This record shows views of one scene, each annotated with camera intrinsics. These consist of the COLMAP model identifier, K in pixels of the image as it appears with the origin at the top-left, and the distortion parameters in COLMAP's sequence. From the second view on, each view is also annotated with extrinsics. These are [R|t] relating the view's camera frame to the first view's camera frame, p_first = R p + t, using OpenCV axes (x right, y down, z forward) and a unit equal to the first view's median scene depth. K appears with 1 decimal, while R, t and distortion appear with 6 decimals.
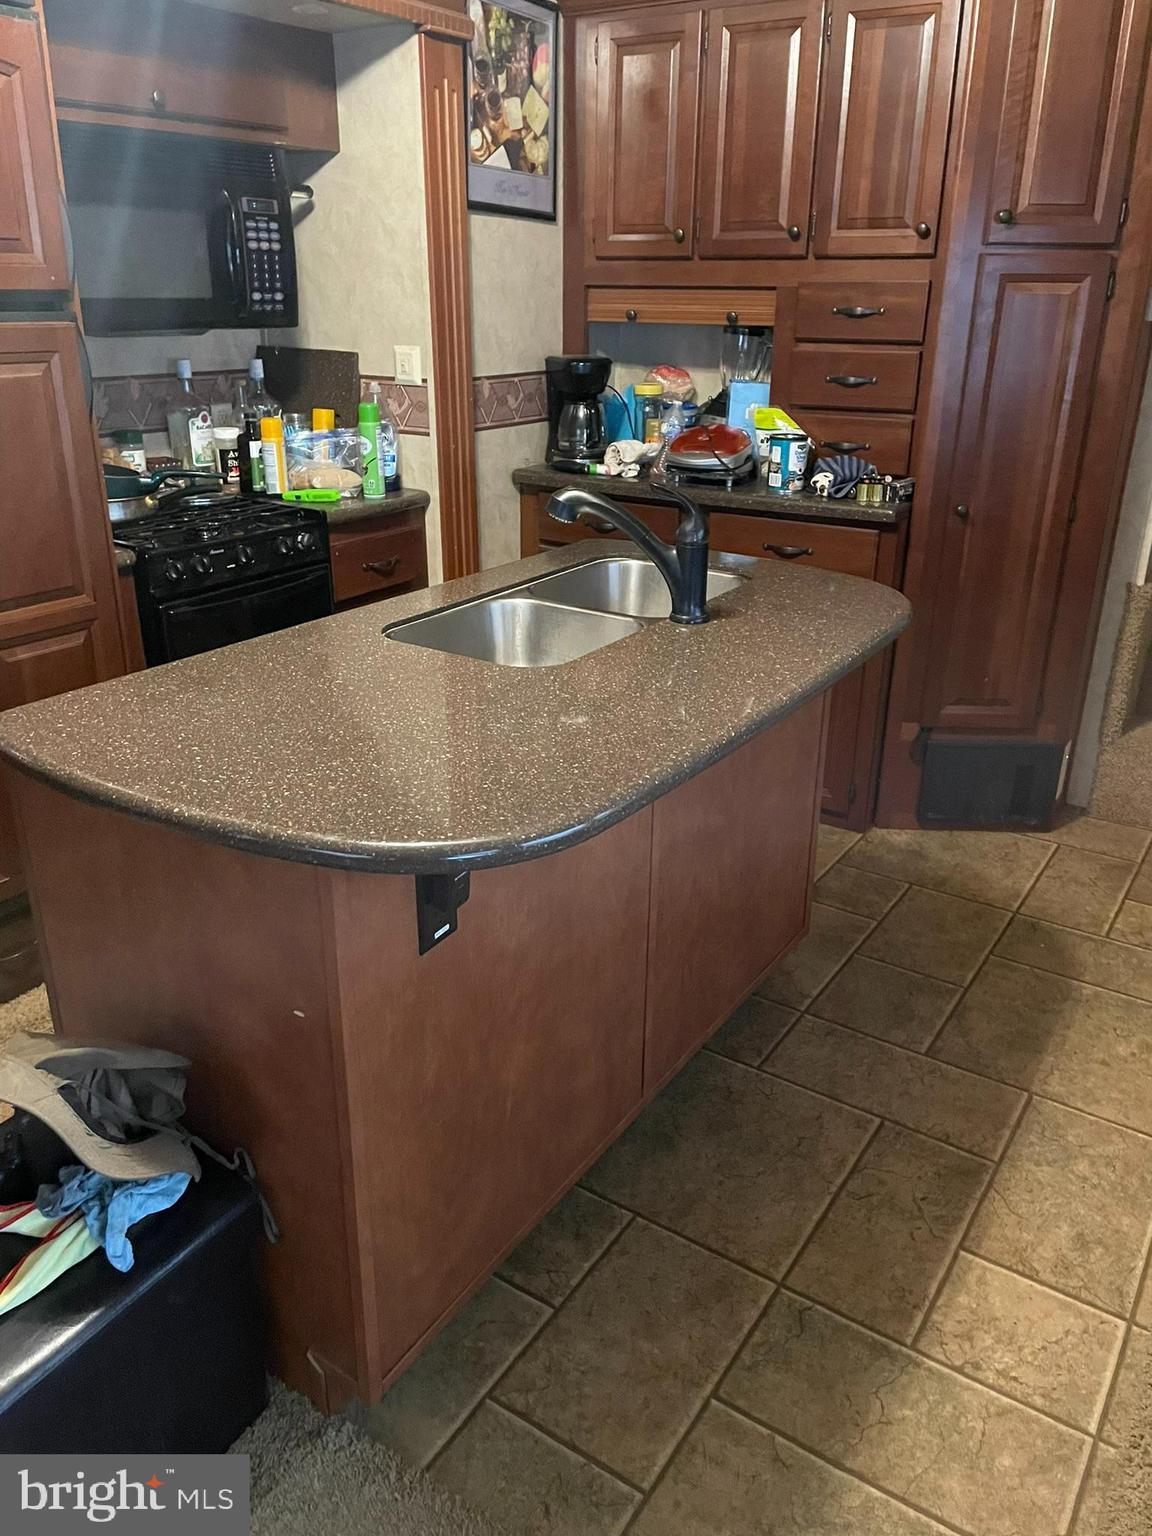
lens RADIAL K [[1151.8, 0, 584.5], [0, 1151.8, 763.5], [0, 0, 1]] dist [0.083507, -0.099932]
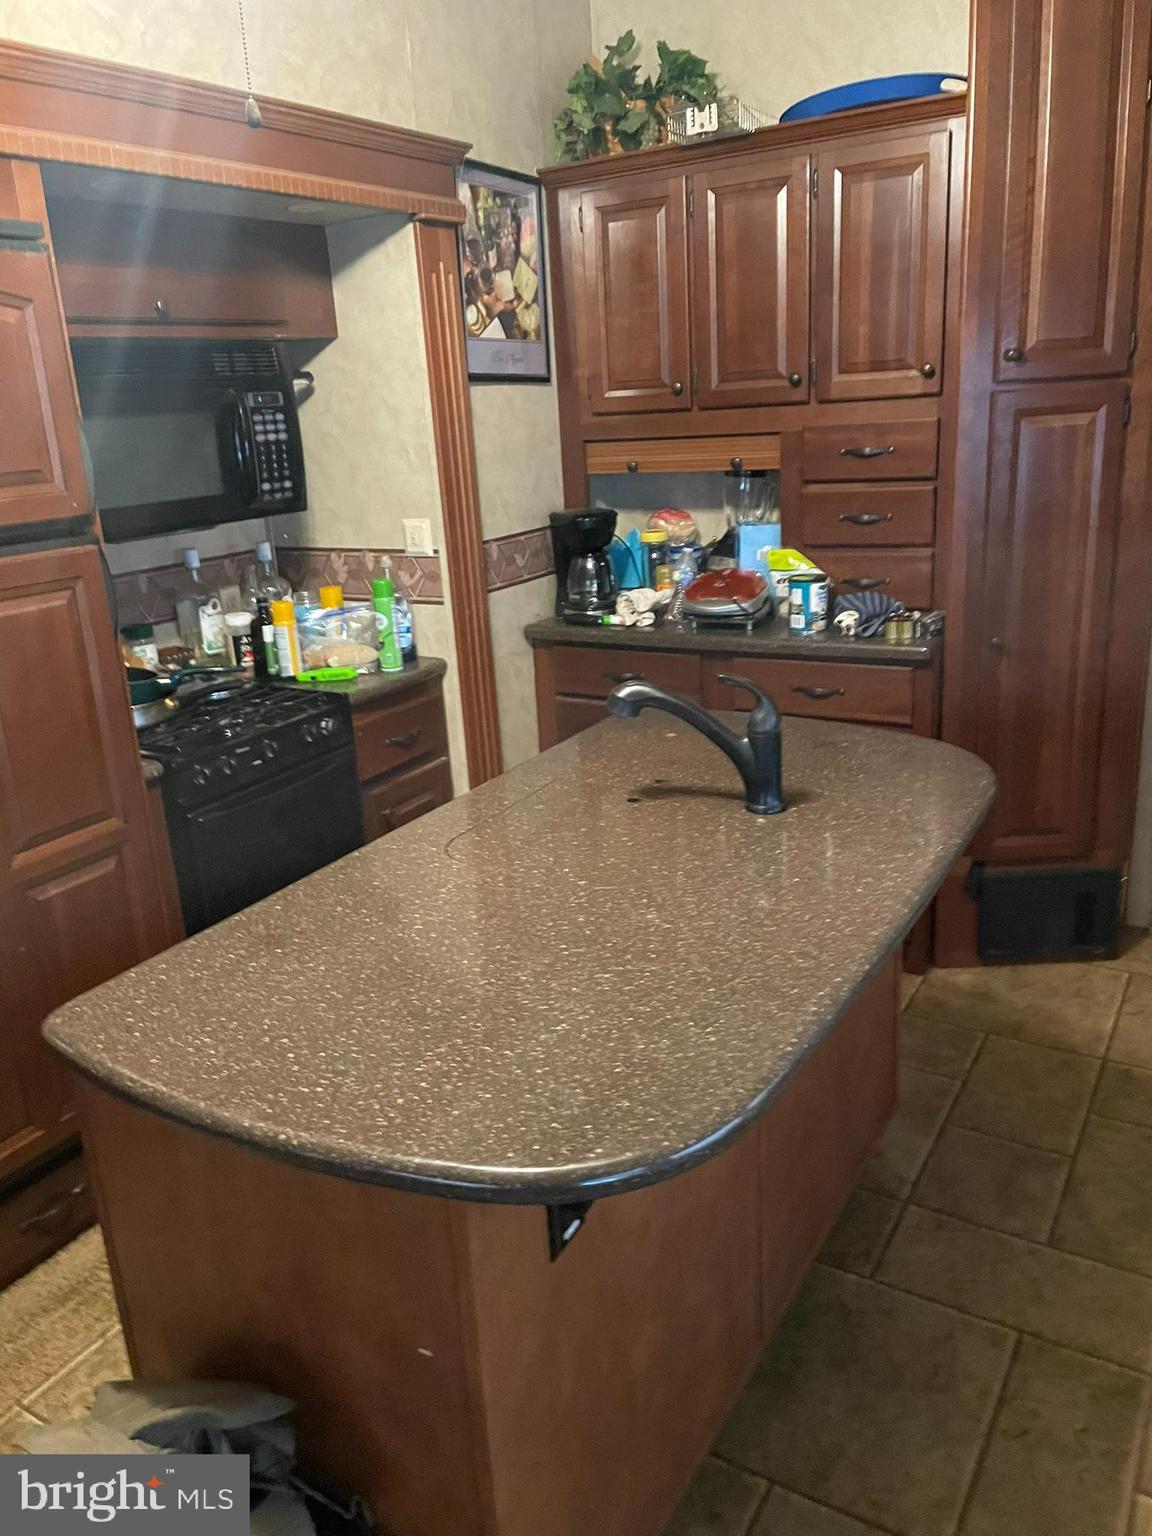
lens RADIAL K [[1149.9, 0, 569.5], [0, 1149.9, 758.2], [0, 0, 1]] dist [0.094390, -0.119415]
pose [[0.996977, -0.077088, 0.009689, -0.047956], [0.077638, 0.993236, -0.086340, -0.061580], [-0.002968, 0.086832, 0.996219, 0.035962]]
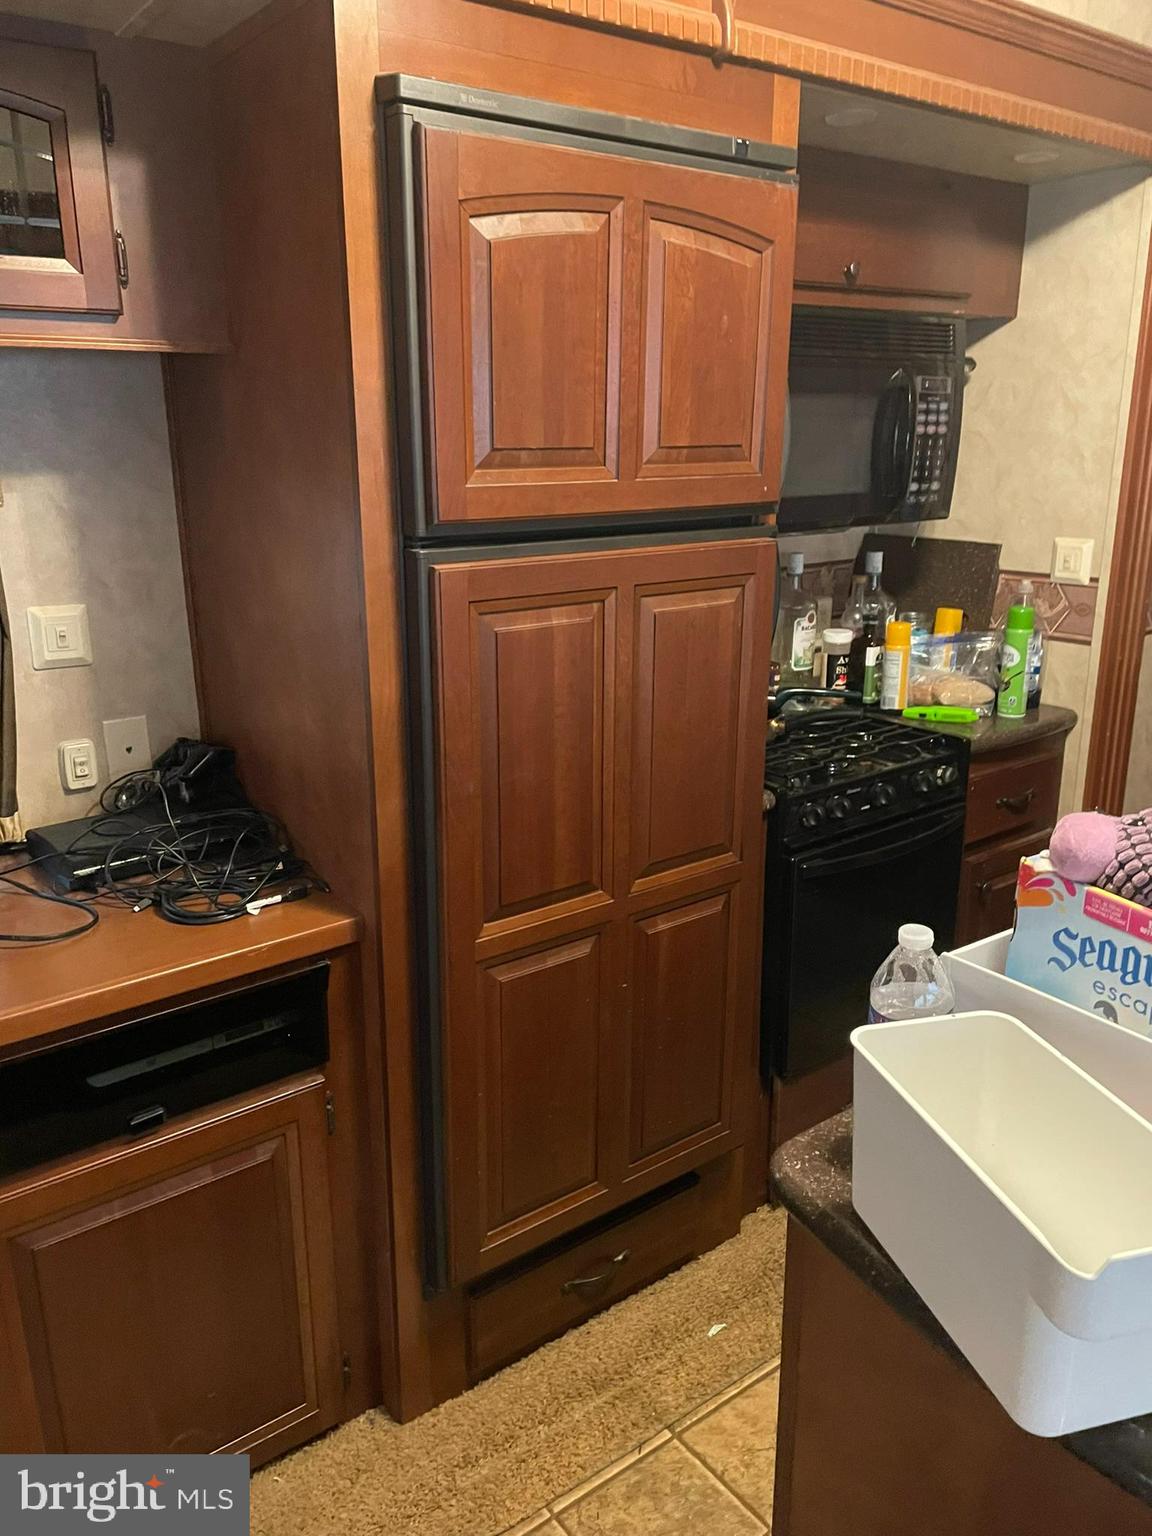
lens RADIAL K [[1156.6, 0, 591.2], [0, 1156.6, 773.4], [0, 0, 1]] dist [0.093022, -0.125463]
pose [[0.944537, 0.077389, -0.319156, -0.199323], [-0.110214, 0.990173, -0.086079, -0.089062], [0.309358, 0.116481, 0.943785, 0.142052]]
